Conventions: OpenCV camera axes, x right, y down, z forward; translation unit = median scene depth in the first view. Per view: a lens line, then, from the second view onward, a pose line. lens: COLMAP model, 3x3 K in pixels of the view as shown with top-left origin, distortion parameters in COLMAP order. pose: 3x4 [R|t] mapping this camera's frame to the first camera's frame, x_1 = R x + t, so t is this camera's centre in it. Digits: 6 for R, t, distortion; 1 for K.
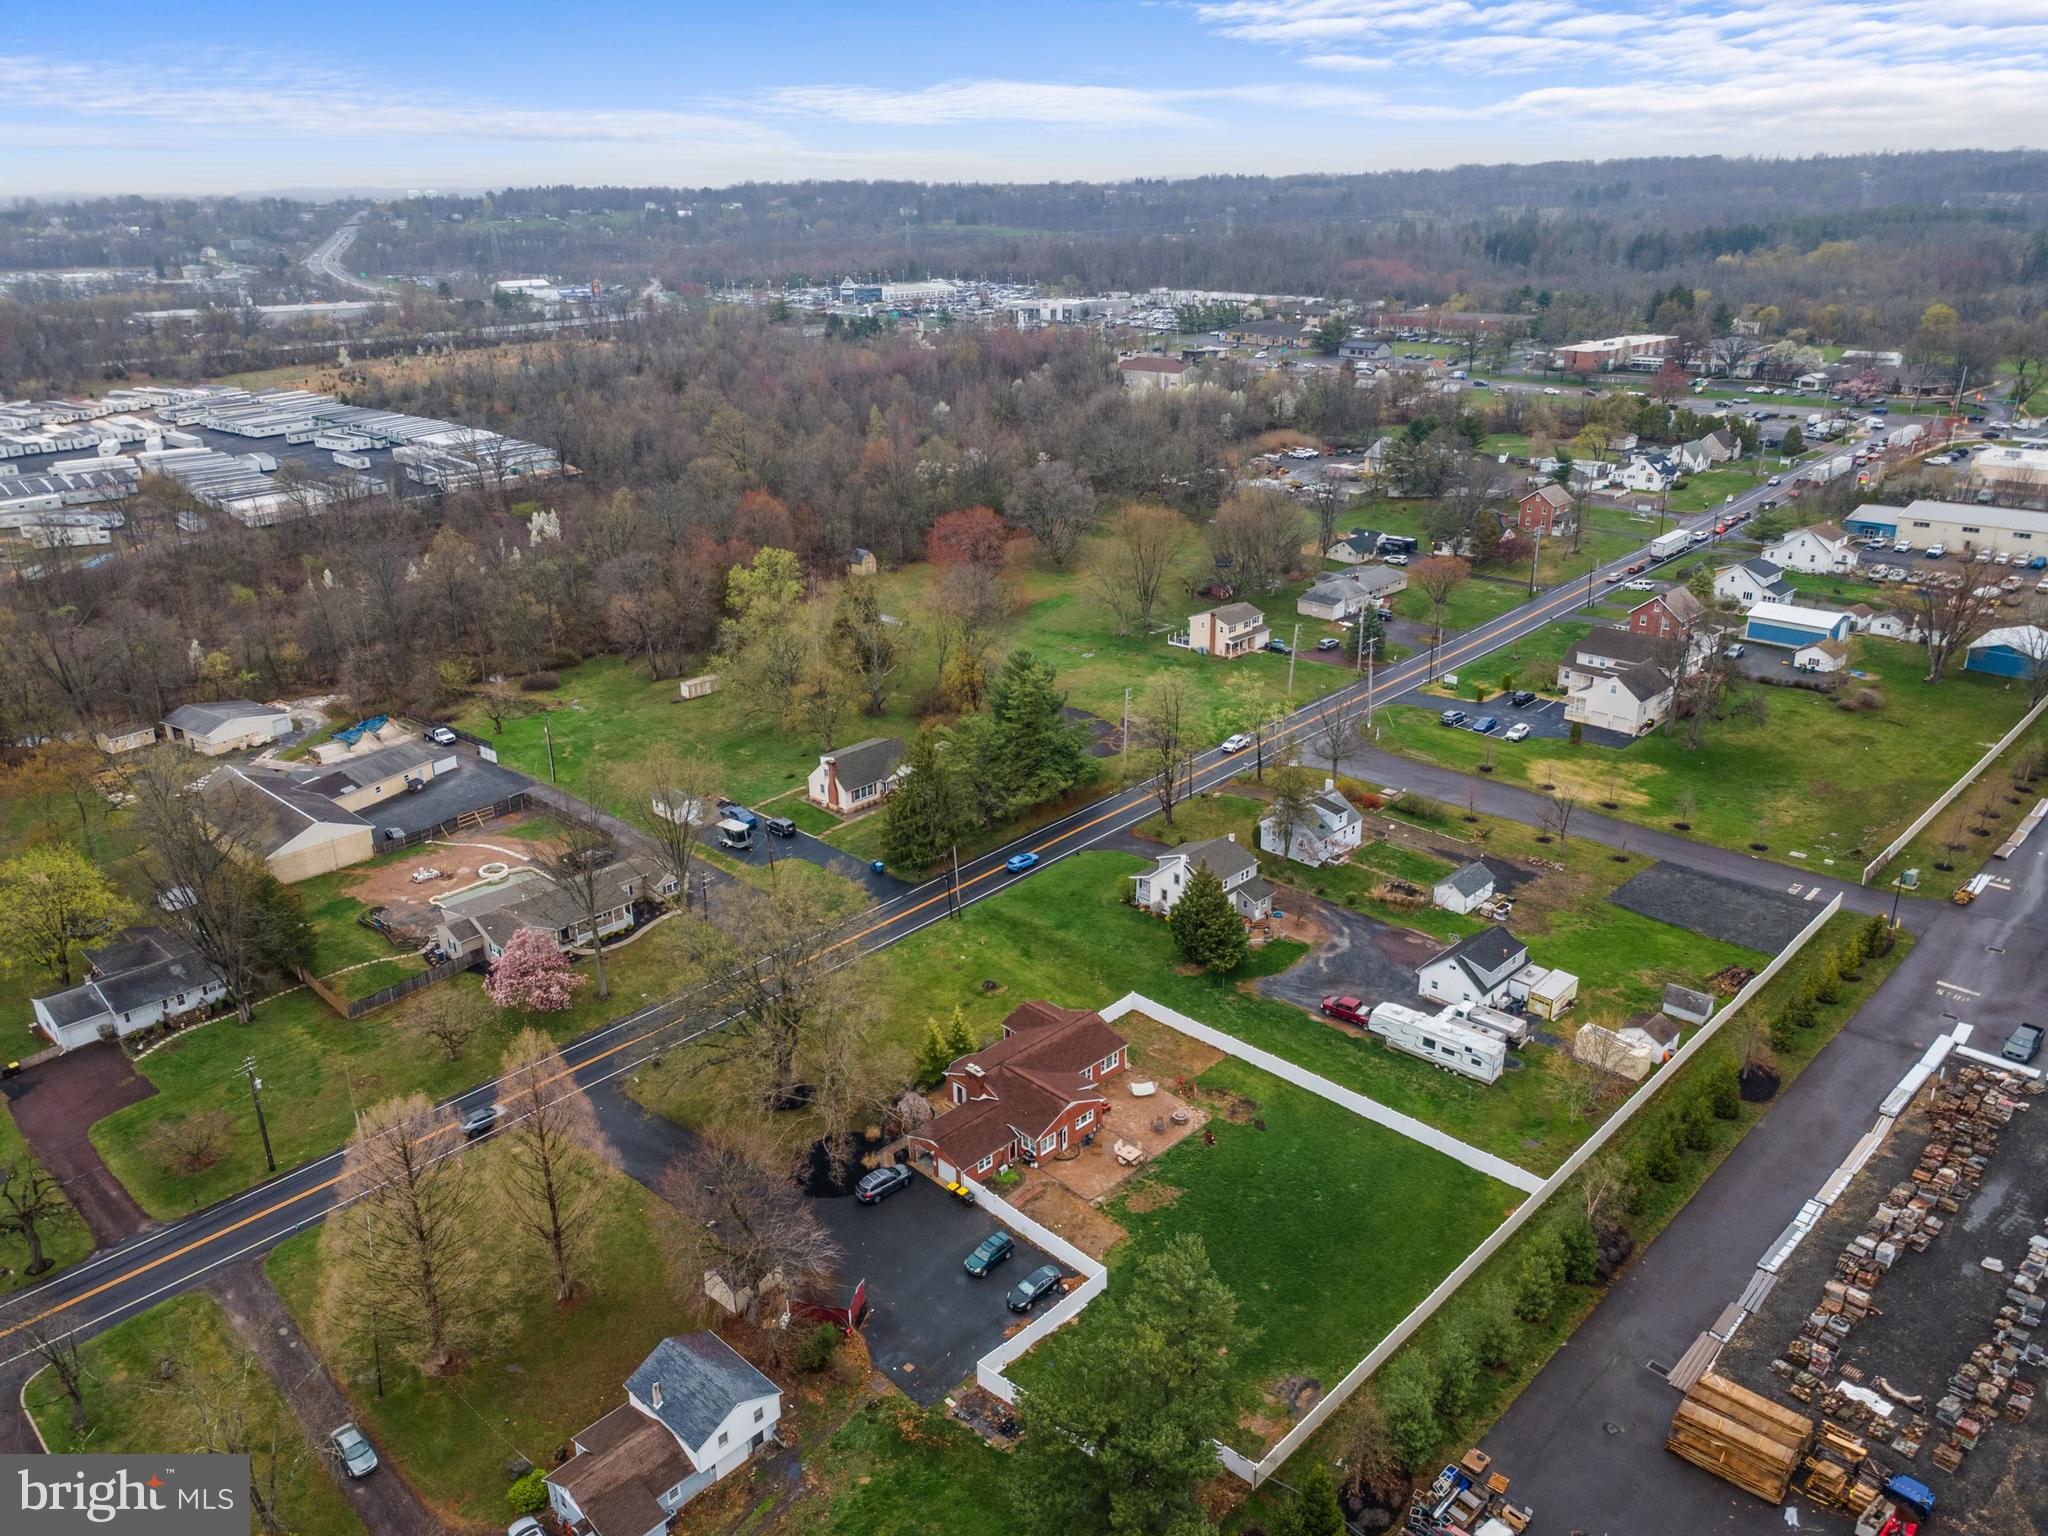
lens RADIAL K [[1485.8, 0, 1015.7], [0, 1485.8, 764.7], [0, 0, 1]] dist [0.029801, 0.025237]
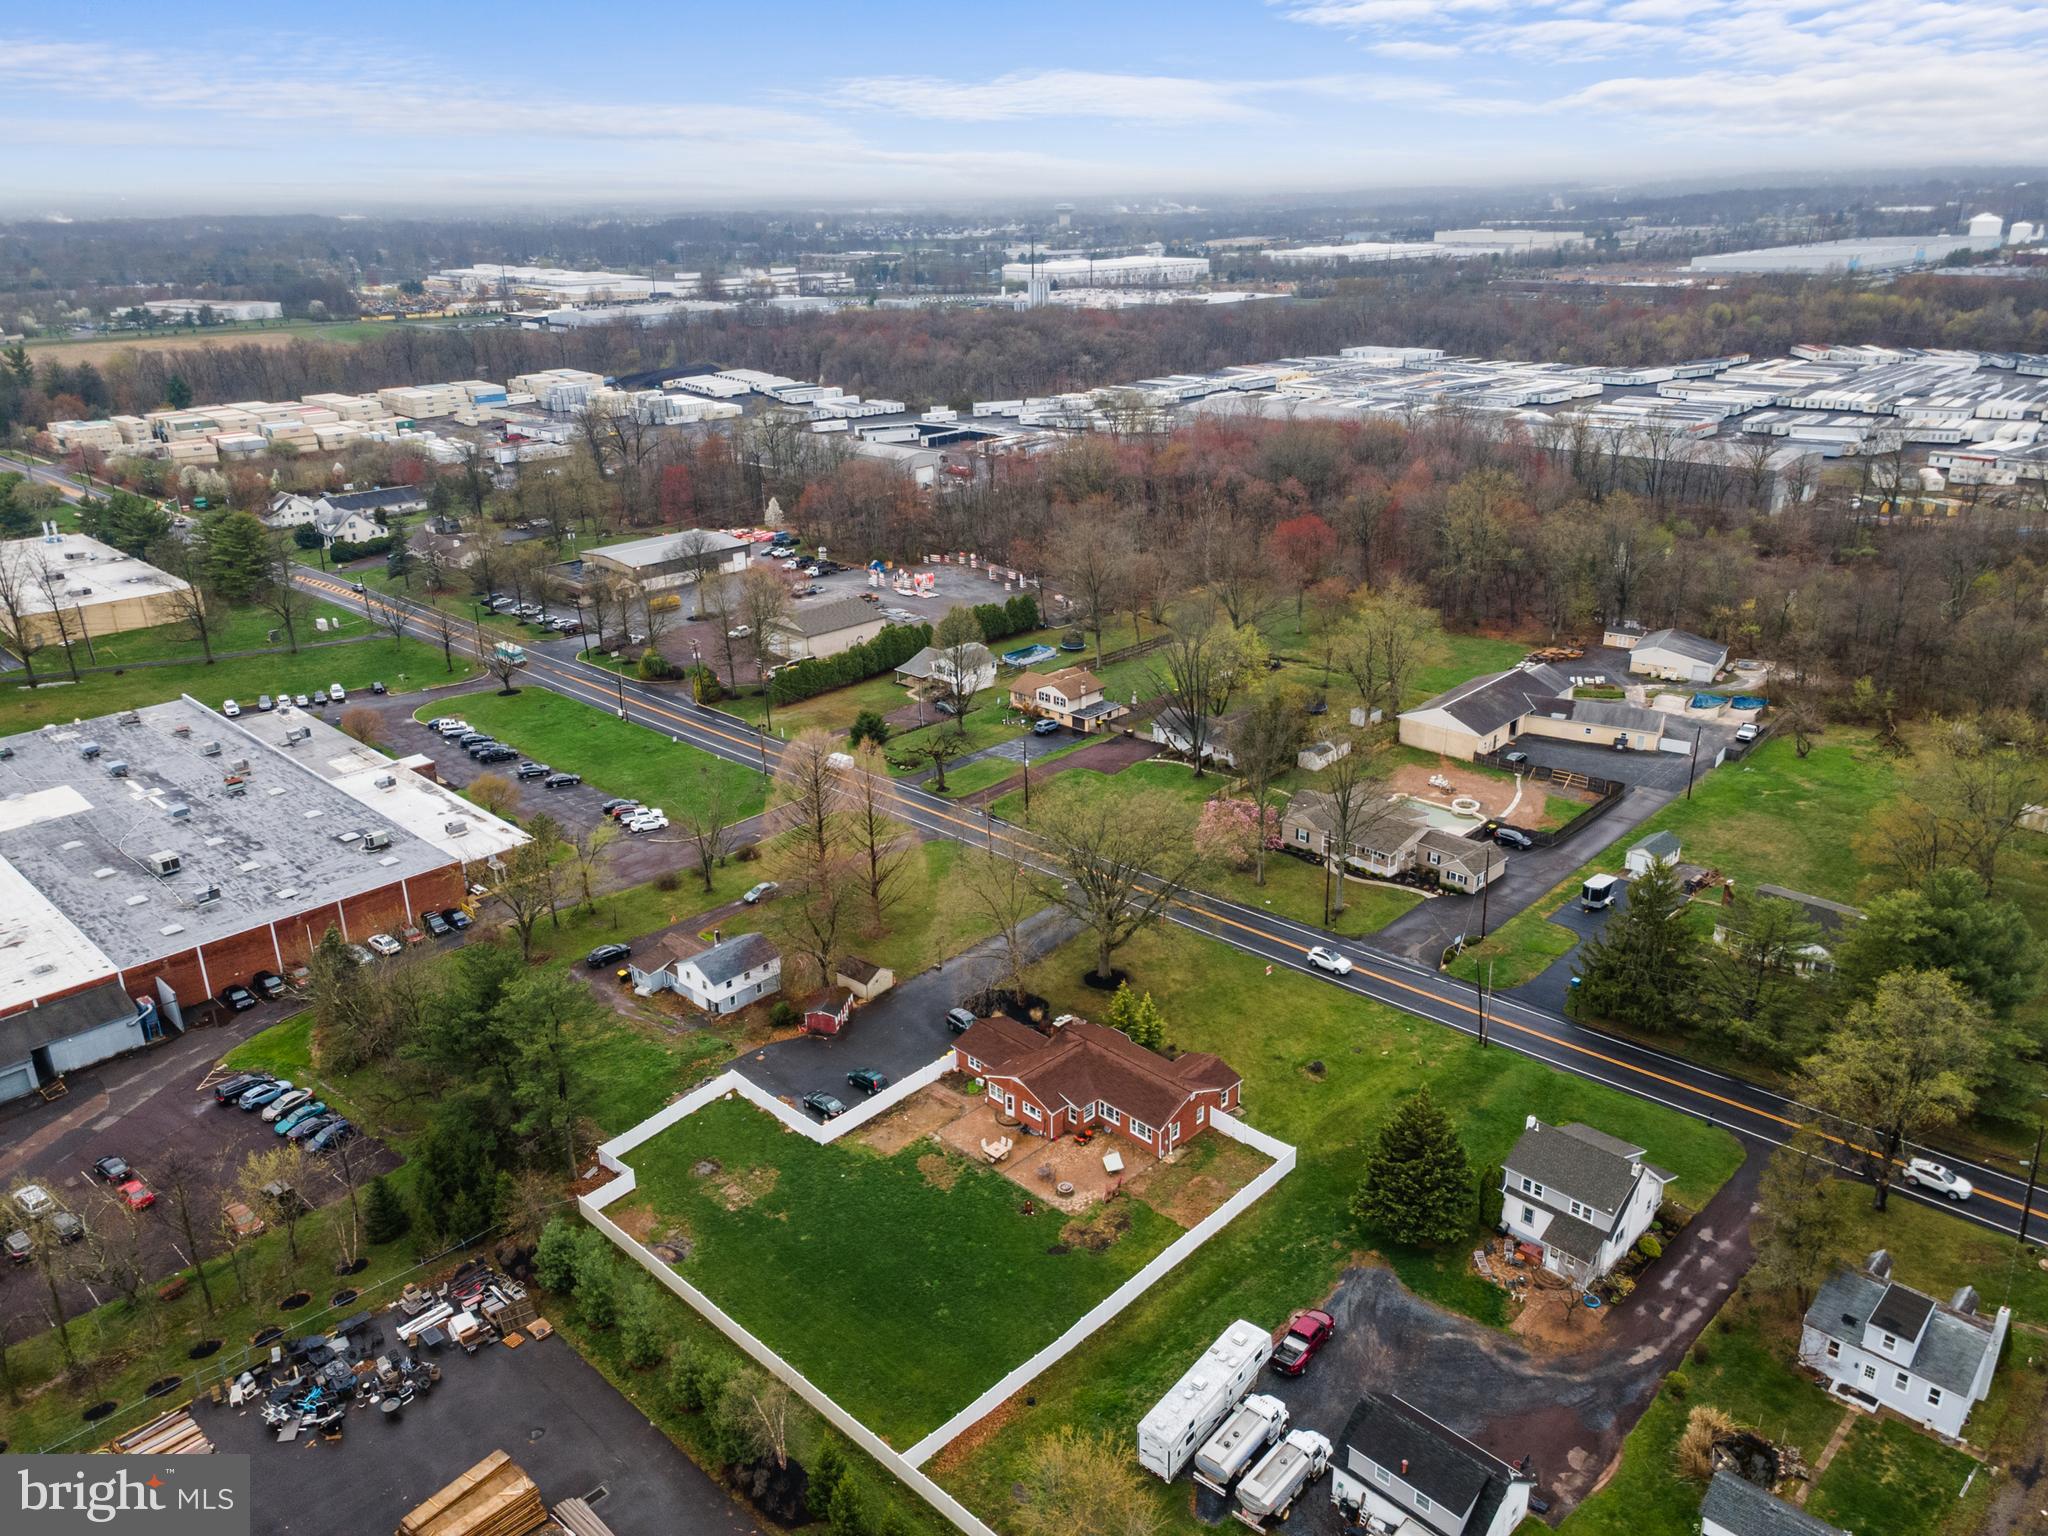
lens RADIAL K [[1485.8, 0, 1015.7], [0, 1485.8, 764.7], [0, 0, 1]] dist [0.029801, 0.025237]
pose [[0.002160, 0.377596, -0.925968, 0.595417], [-0.344490, 0.869572, 0.353795, -0.210538], [0.938788, 0.318222, 0.131956, 0.530321]]
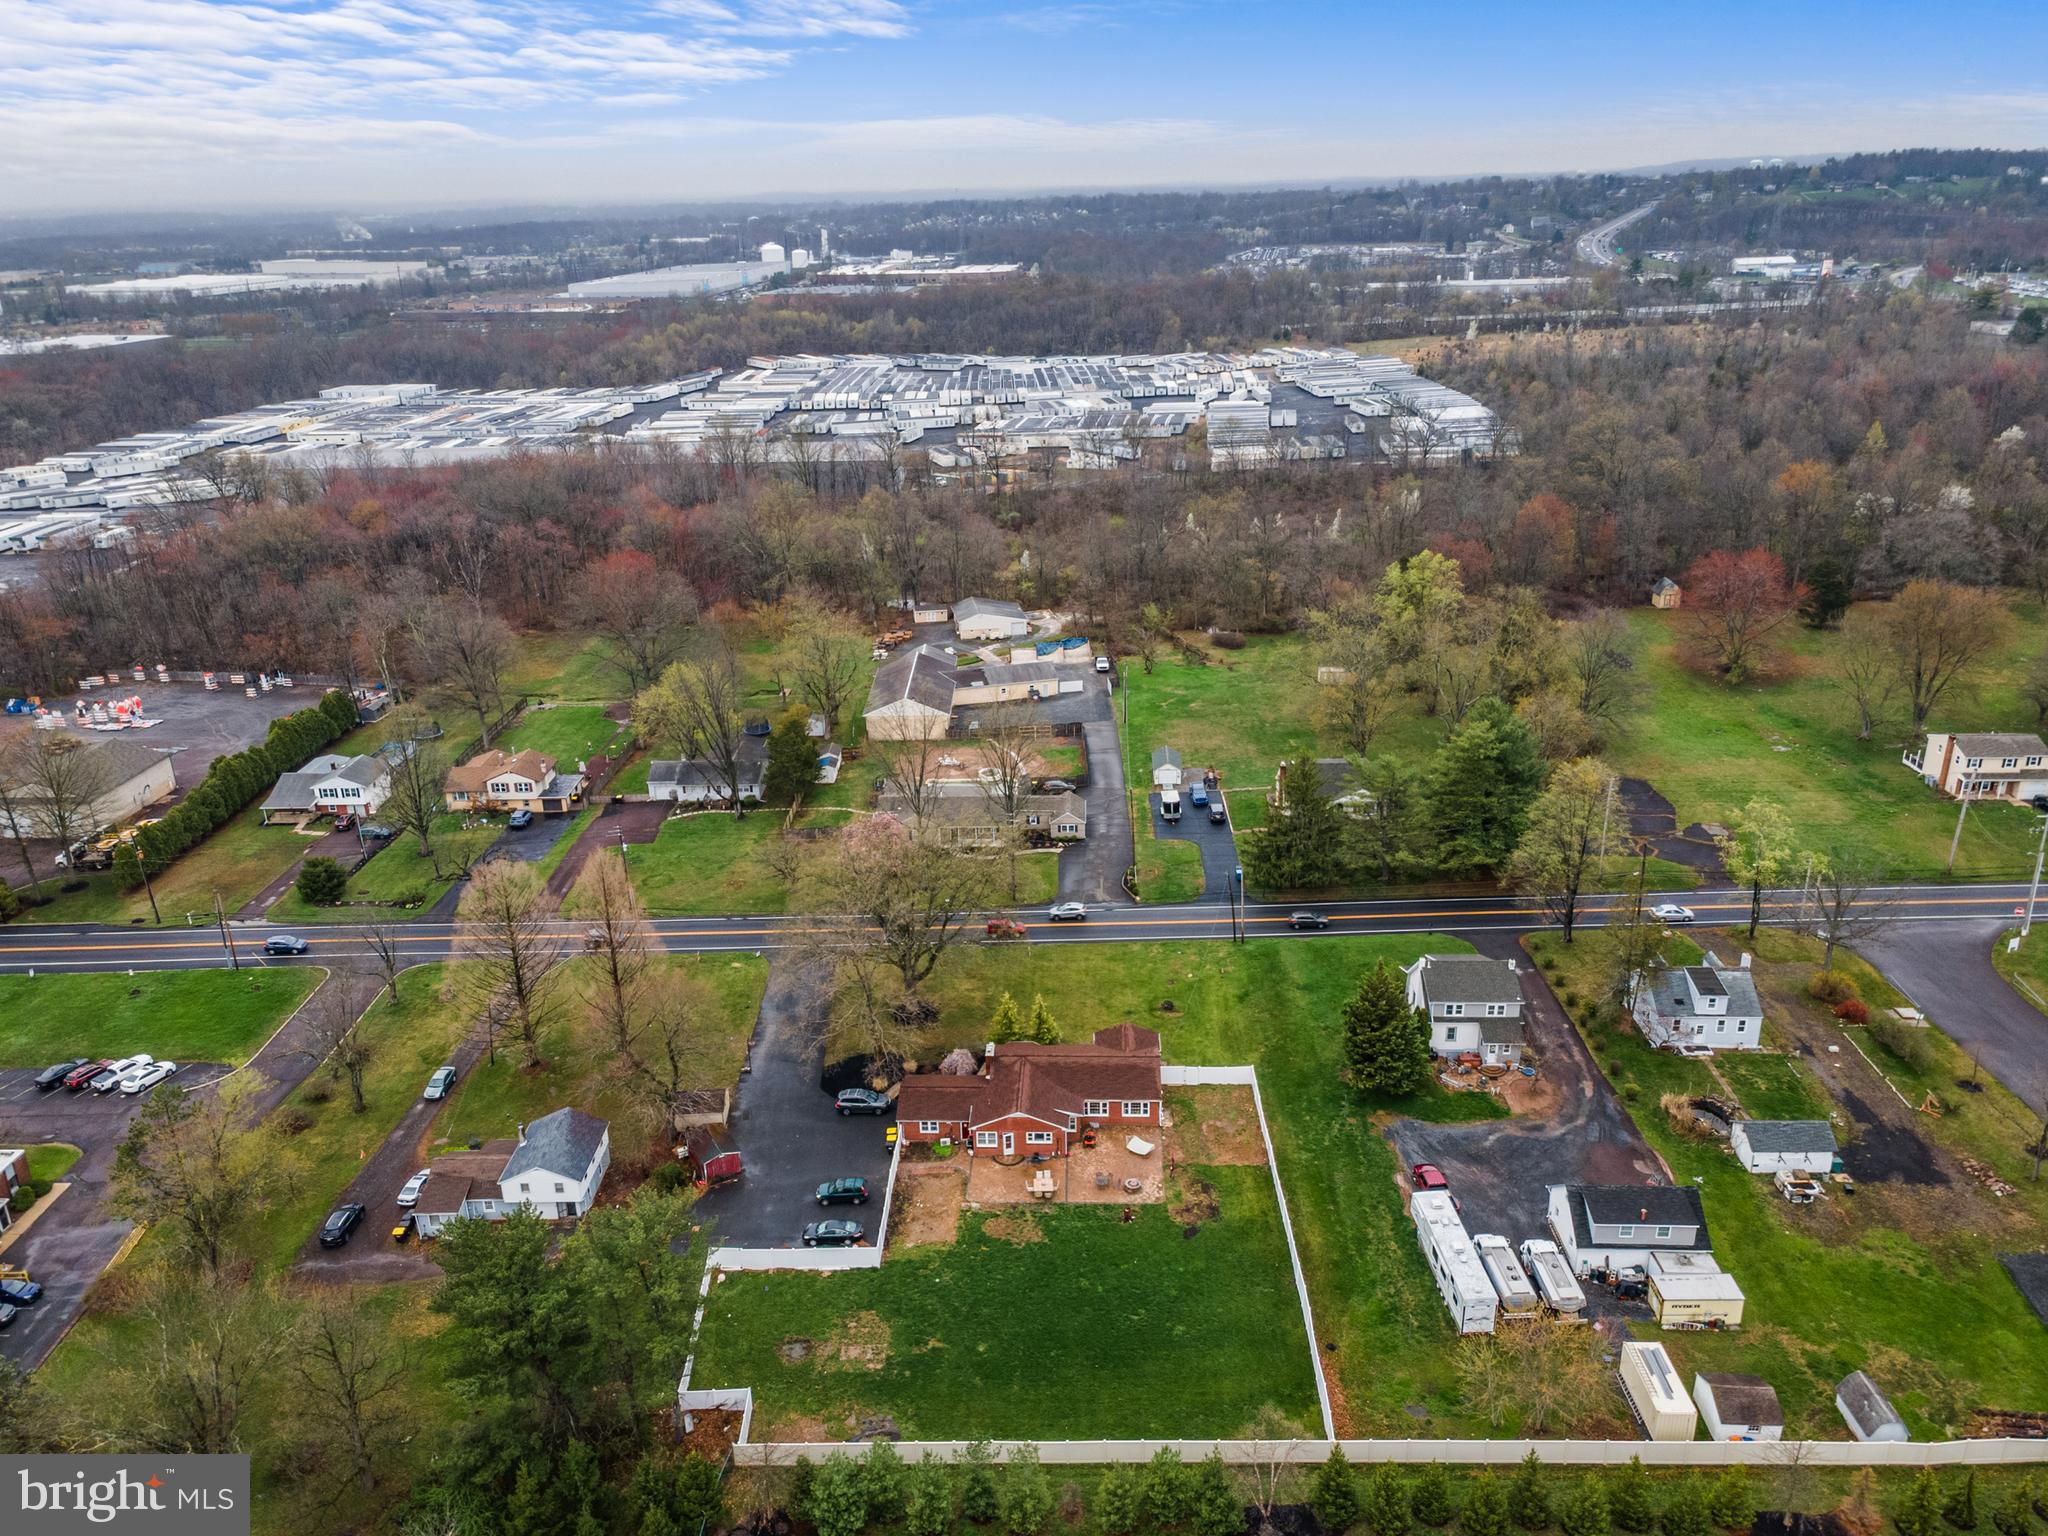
lens RADIAL K [[1485.8, 0, 1015.7], [0, 1485.8, 764.7], [0, 0, 1]] dist [0.029801, 0.025237]
pose [[0.680061, 0.265622, -0.683346, 0.436355], [-0.254218, 0.959669, 0.120035, -0.077054], [0.687670, 0.092087, 0.720159, 0.171989]]
